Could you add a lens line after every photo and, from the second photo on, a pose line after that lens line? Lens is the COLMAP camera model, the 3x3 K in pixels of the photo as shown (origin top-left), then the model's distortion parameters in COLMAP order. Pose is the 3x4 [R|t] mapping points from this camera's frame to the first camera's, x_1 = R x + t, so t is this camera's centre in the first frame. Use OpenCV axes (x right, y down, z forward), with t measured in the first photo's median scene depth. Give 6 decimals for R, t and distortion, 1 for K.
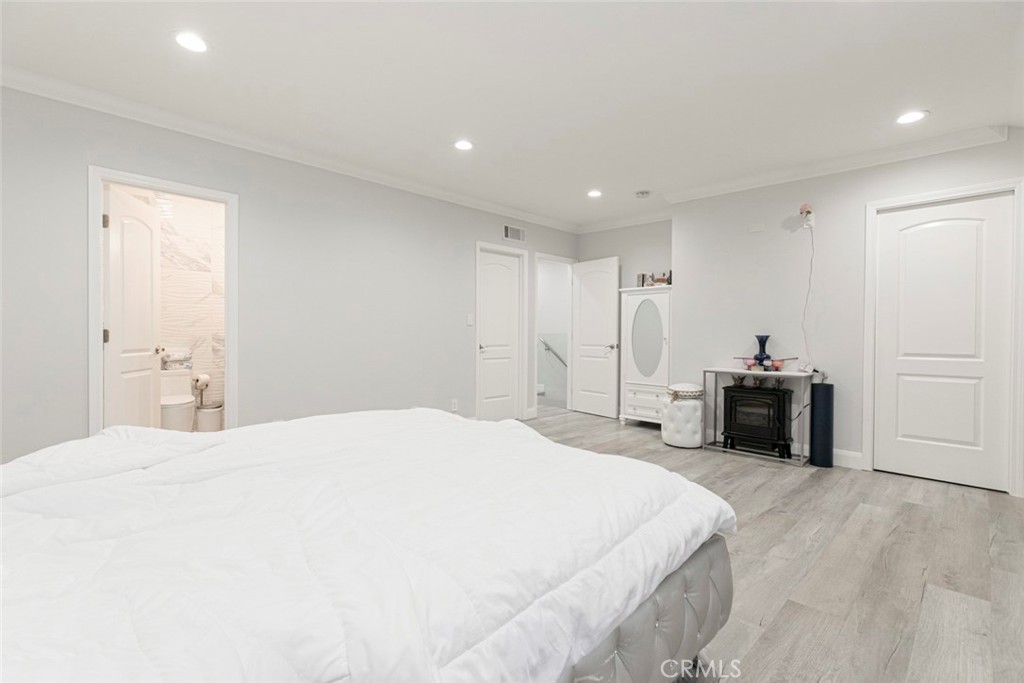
lens RADIAL K [[477.3, 0, 499.0], [0, 477.3, 340.7], [0, 0, 1]] dist [0.001901, 0.000110]
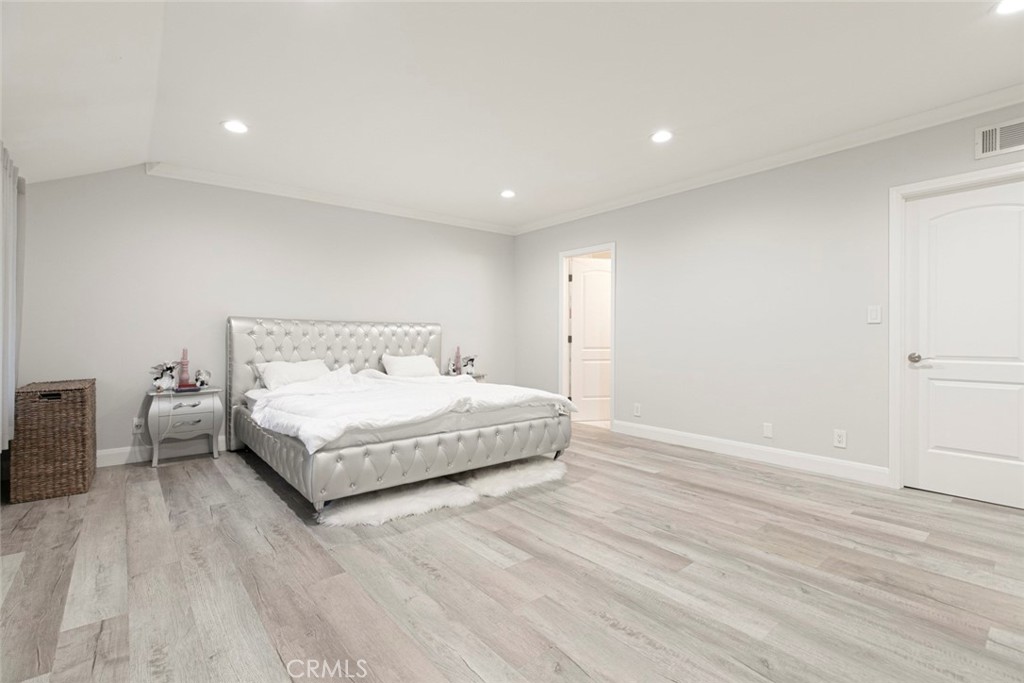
lens RADIAL K [[477.3, 0, 499.0], [0, 477.3, 340.7], [0, 0, 1]] dist [0.001901, 0.000110]
pose [[-0.112746, -0.001316, -0.993623, 1.139541], [-0.015187, 0.999885, 0.000399, -0.001040], [0.993508, 0.015135, -0.112753, 1.004209]]
